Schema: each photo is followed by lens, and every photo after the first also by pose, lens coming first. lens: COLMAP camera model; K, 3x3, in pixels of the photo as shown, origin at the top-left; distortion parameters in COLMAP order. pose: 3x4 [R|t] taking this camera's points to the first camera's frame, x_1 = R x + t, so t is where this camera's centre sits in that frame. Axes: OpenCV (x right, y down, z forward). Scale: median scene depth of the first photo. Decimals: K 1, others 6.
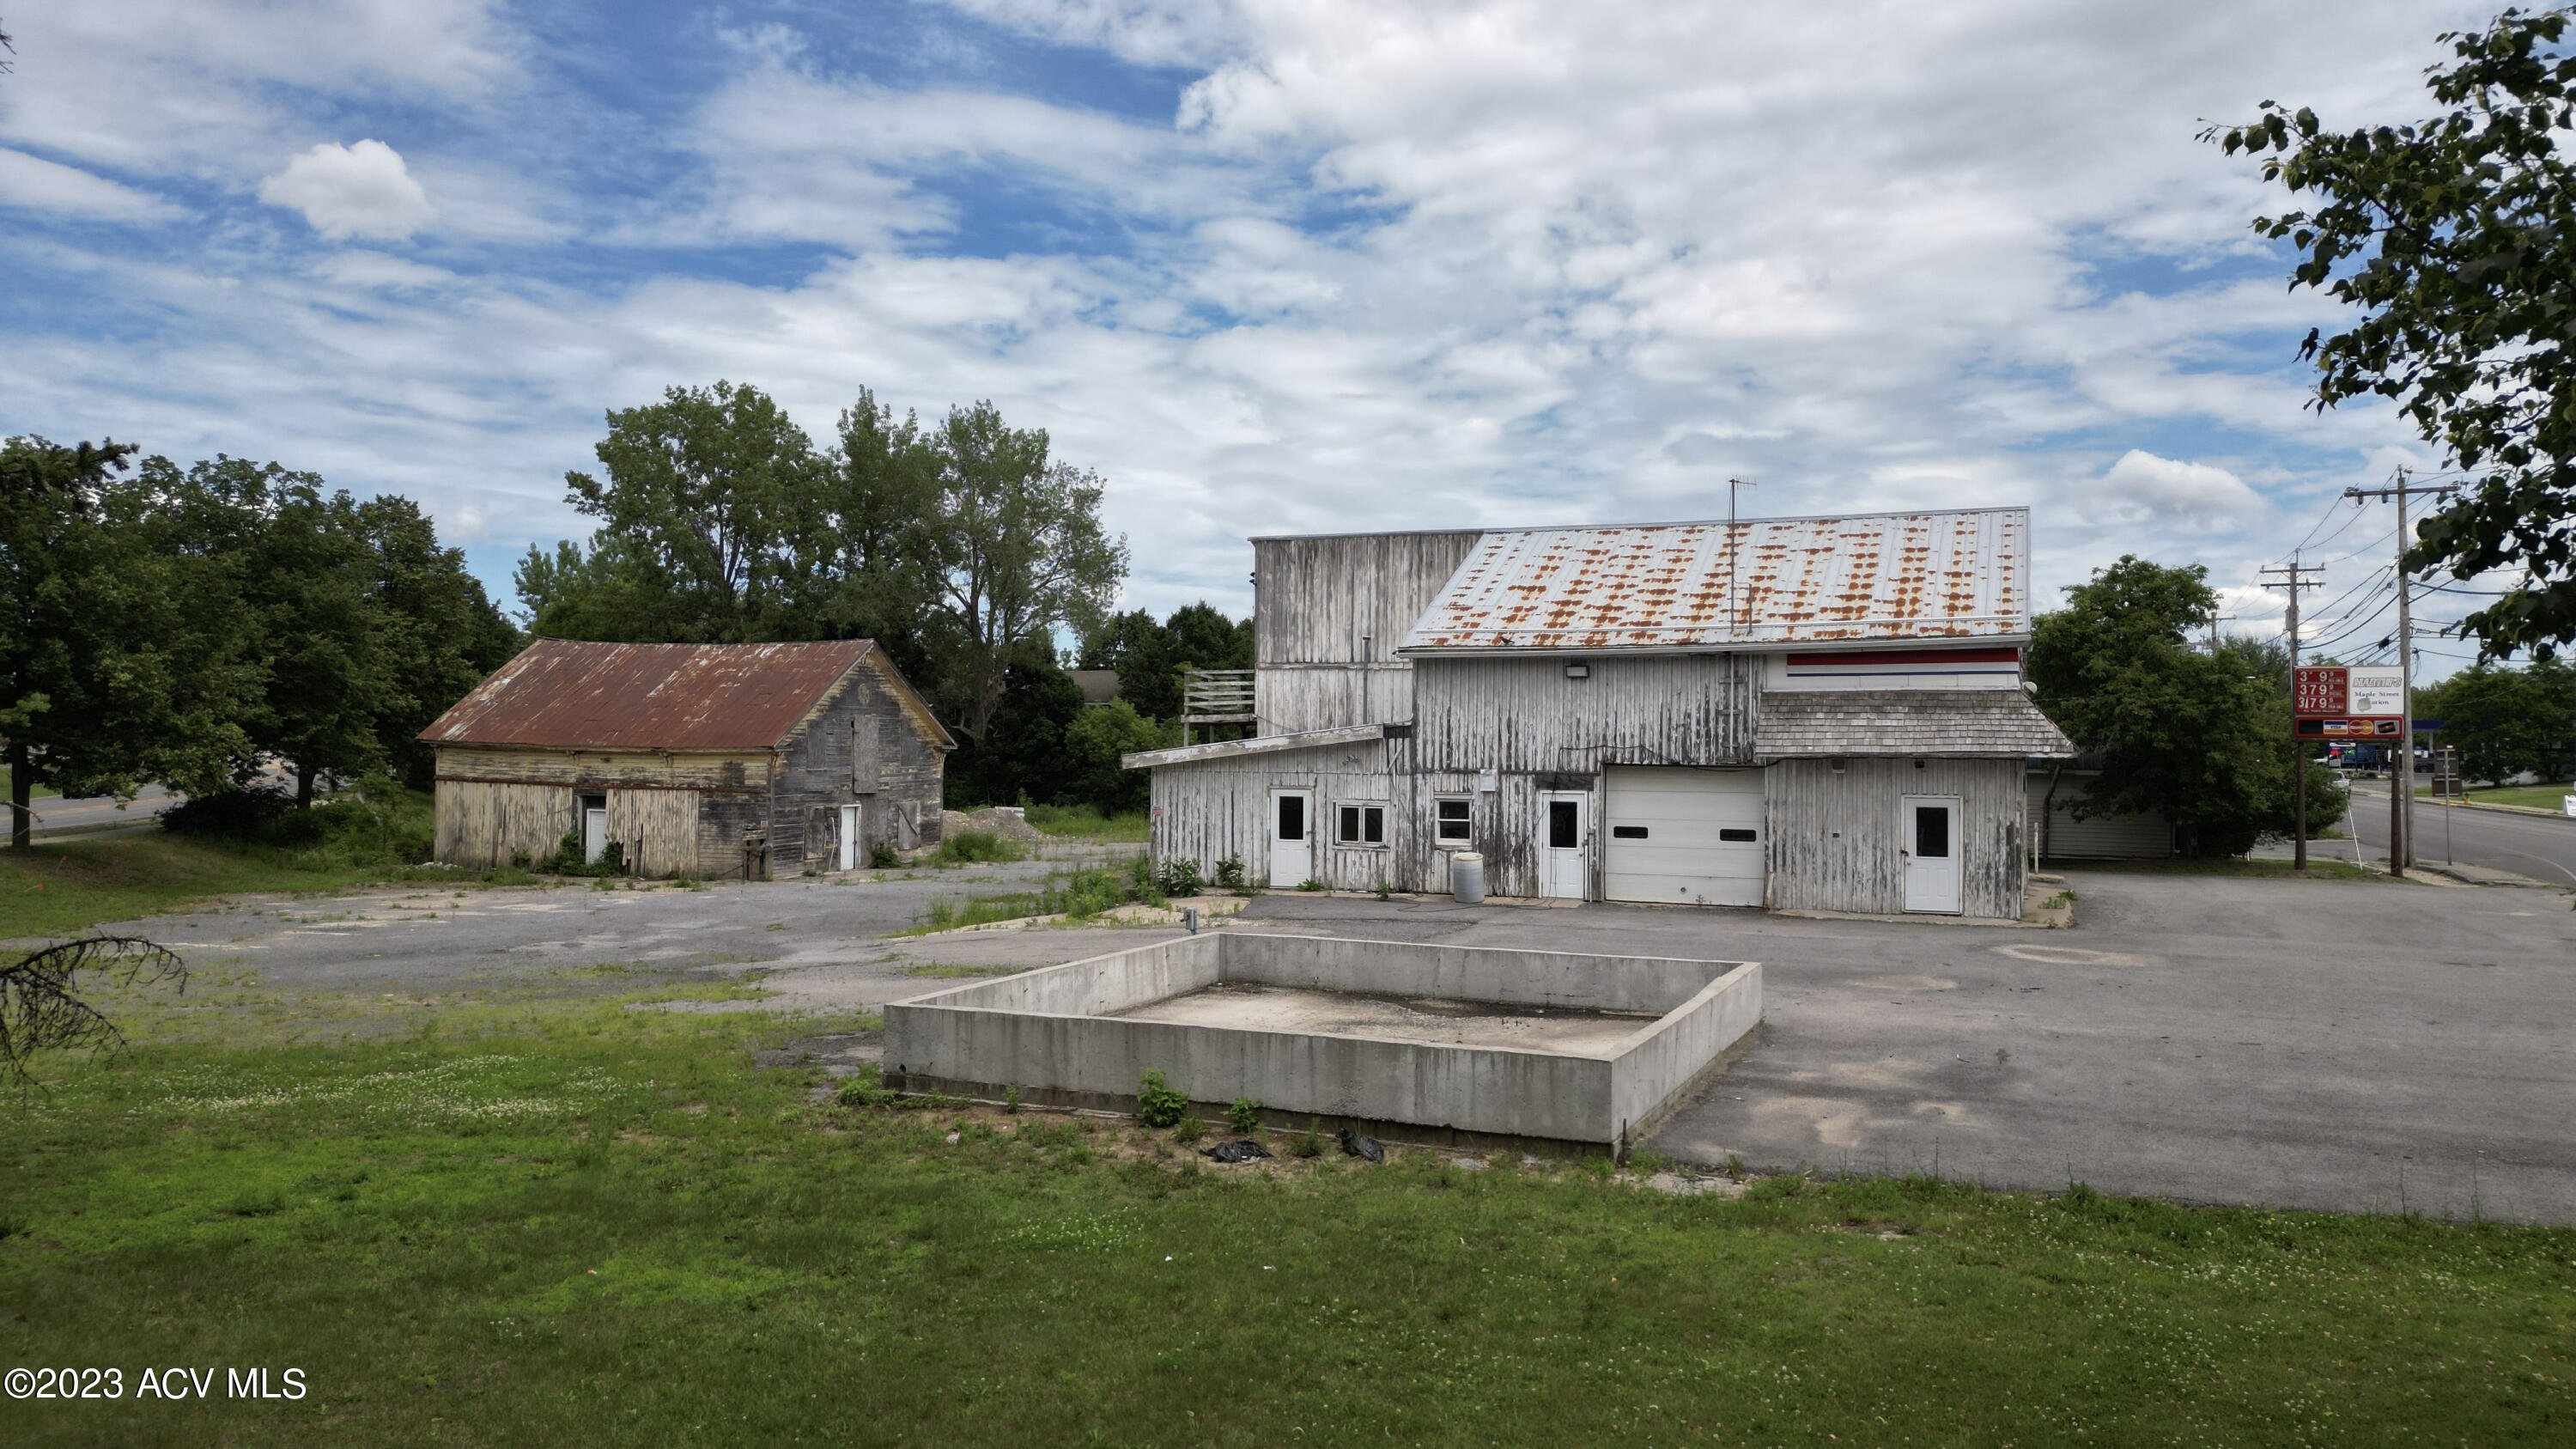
lens RADIAL K [[1816.2, 0, 1284.0], [0, 1816.2, 736.0], [0, 0, 1]] dist [0.071758, -0.072432]
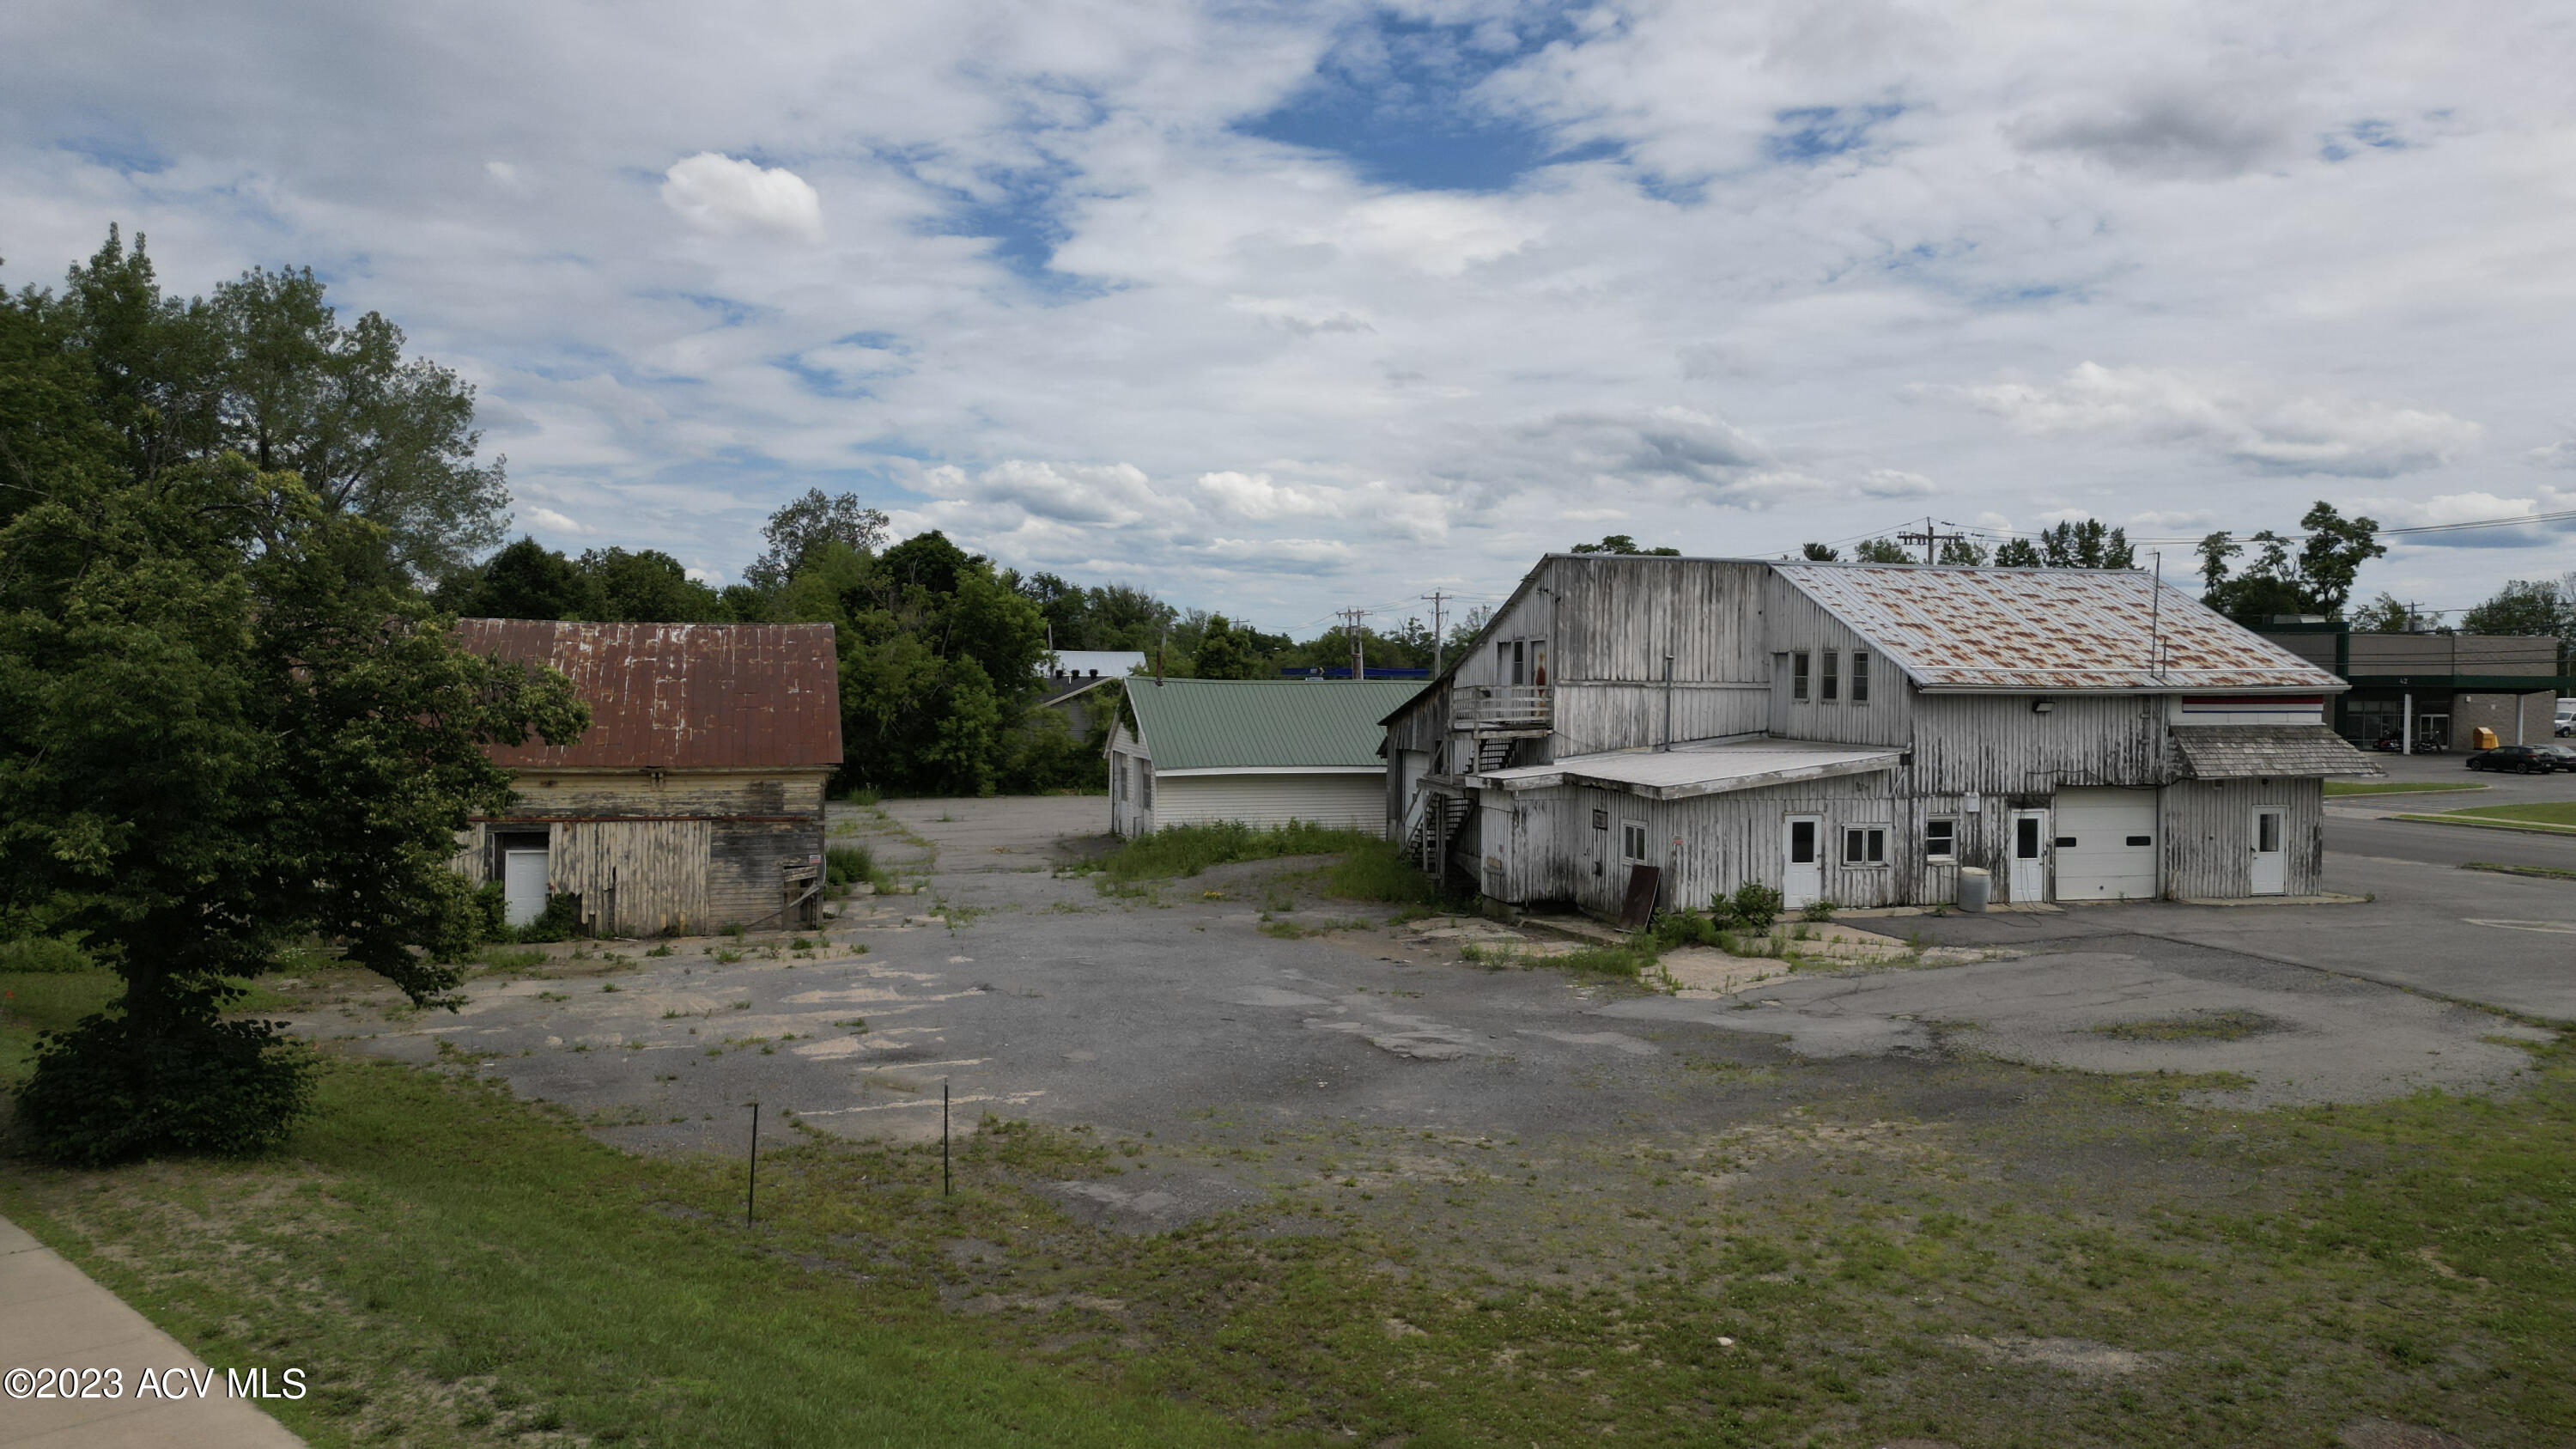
lens RADIAL K [[1816.2, 0, 1292.5], [0, 1816.2, 720.7], [0, 0, 1]] dist [0.071758, -0.072432]
pose [[0.788414, -0.014036, 0.614985, -0.772158], [-0.006638, 0.999487, 0.031322, -0.049516], [-0.615109, -0.028777, 0.787917, 0.304039]]
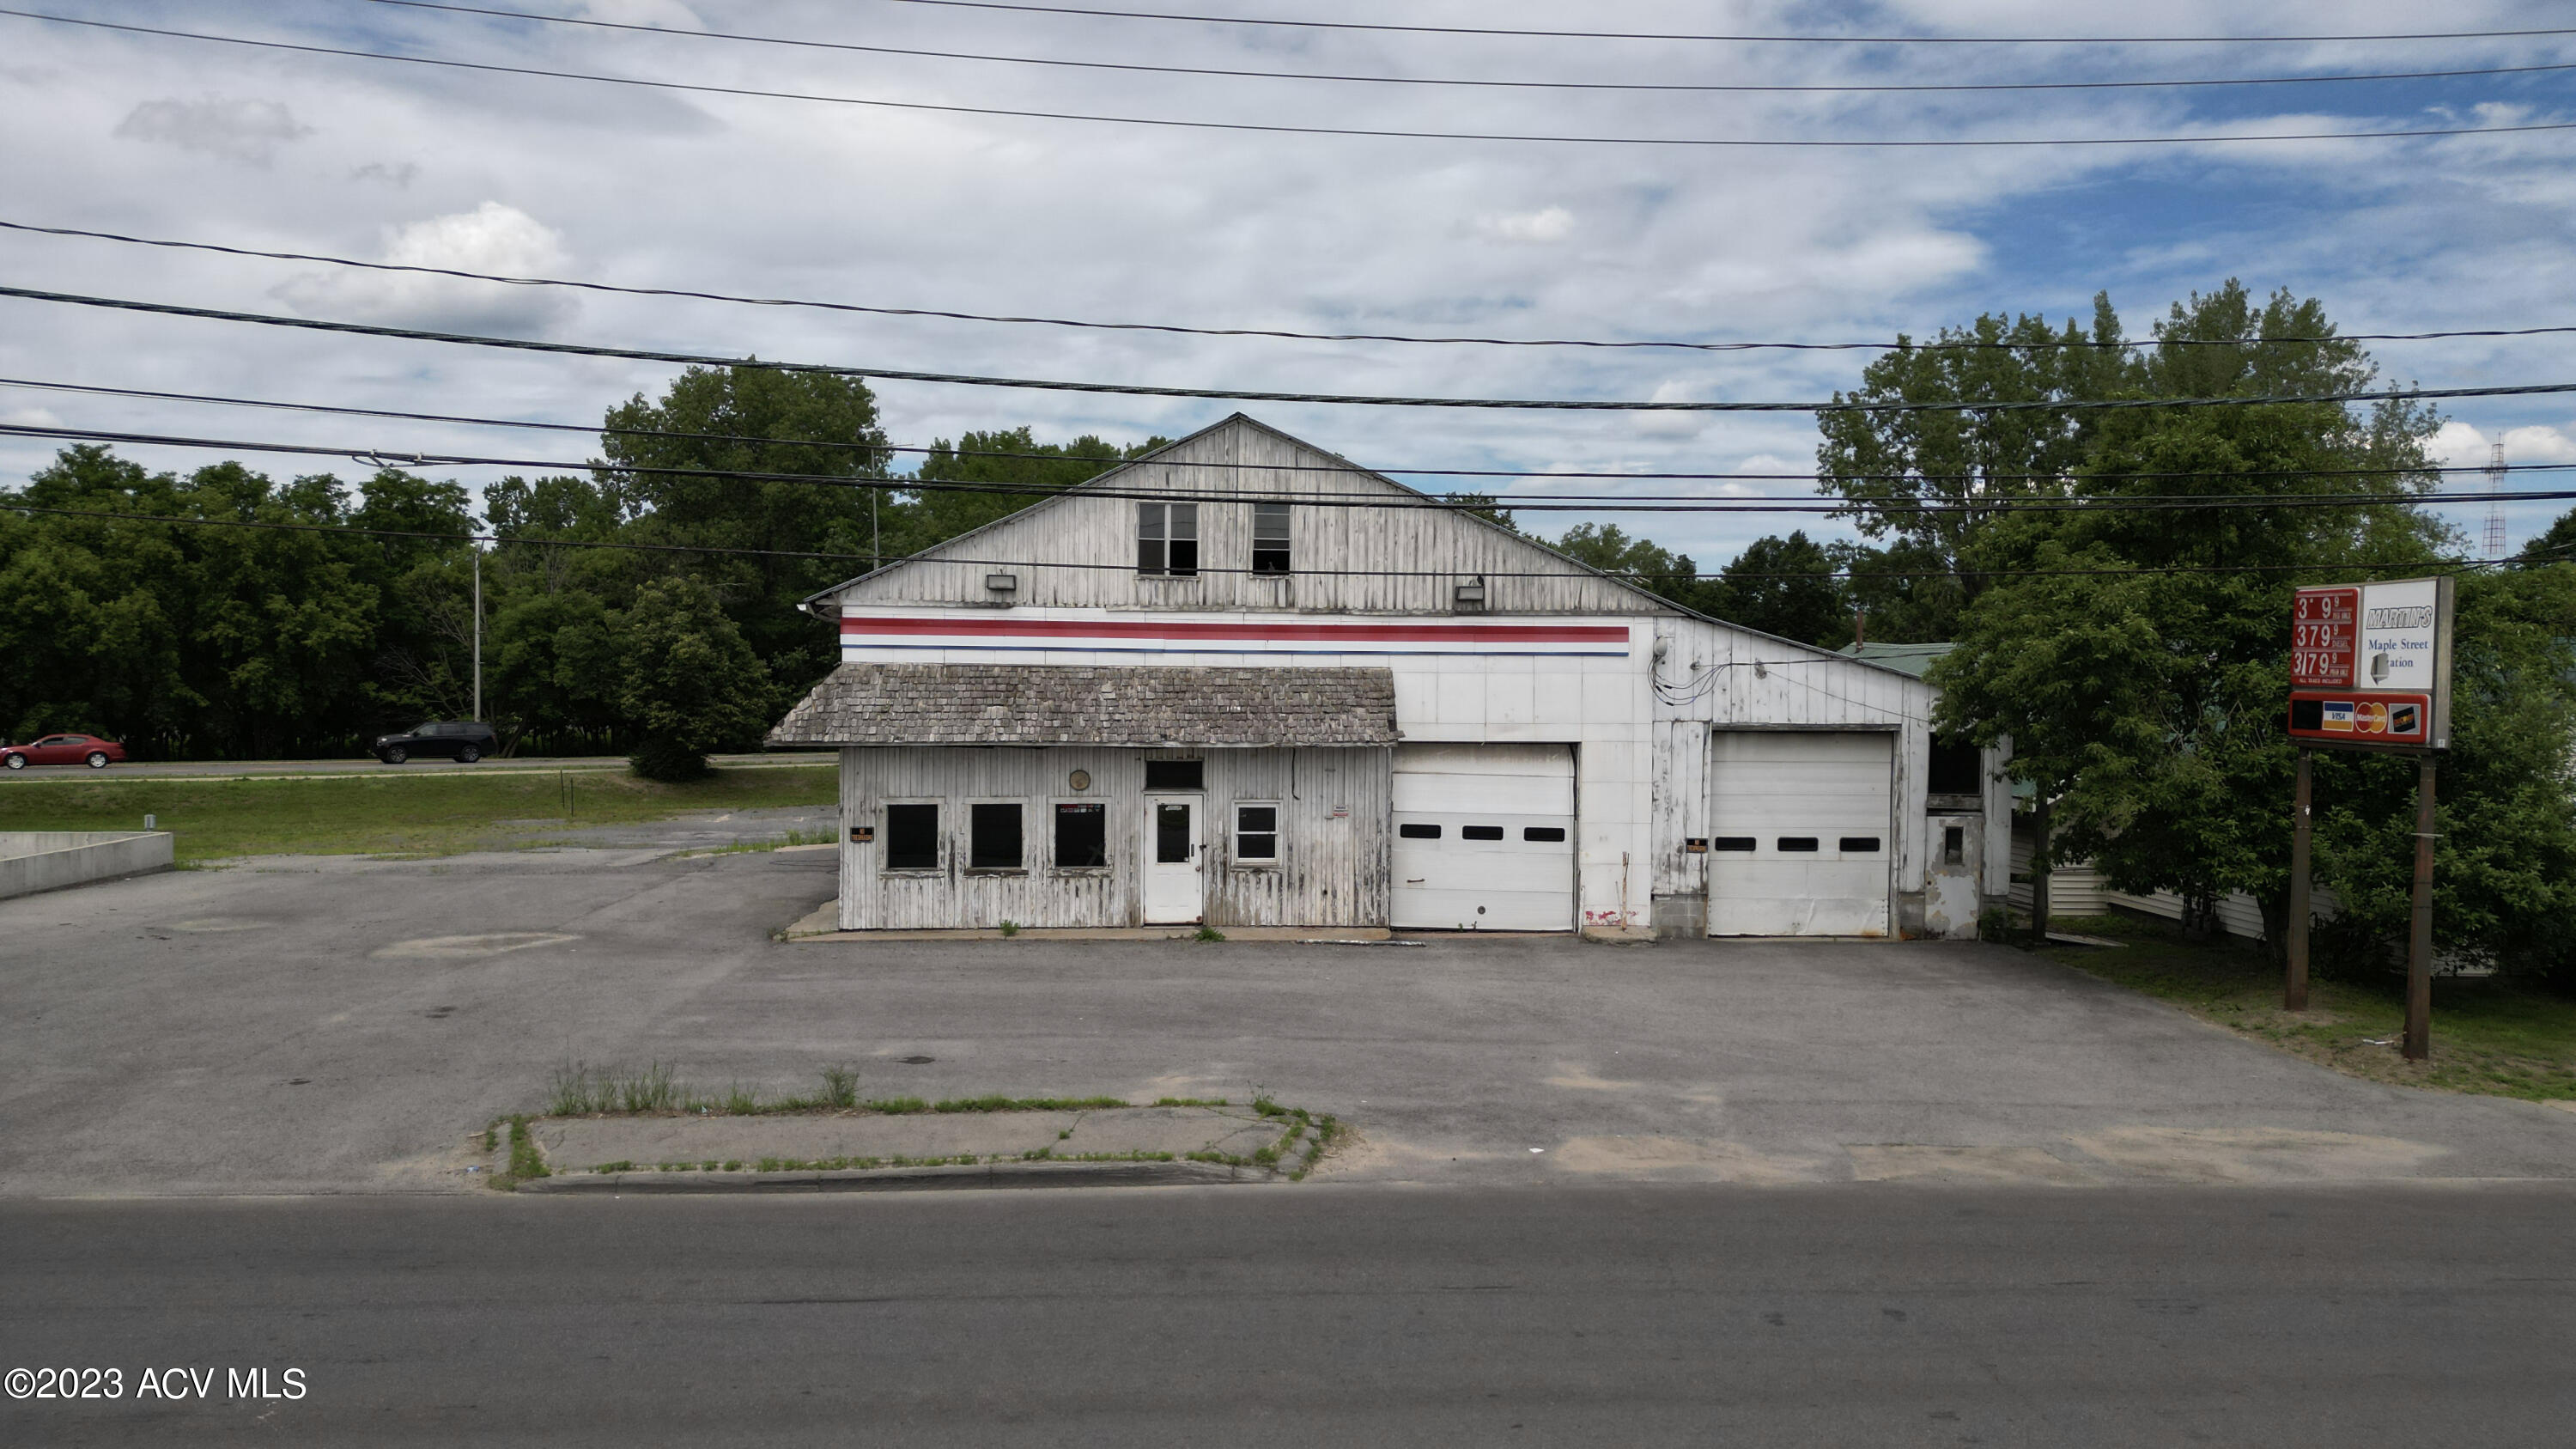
lens RADIAL K [[1816.2, 0, 1281.7], [0, 1816.2, 727.1], [0, 0, 1]] dist [0.071758, -0.072432]
pose [[0.438692, 0.027434, -0.898219, 0.965407], [-0.000706, 0.999544, 0.030184, -0.017518], [0.898637, -0.012607, 0.438511, 0.612351]]
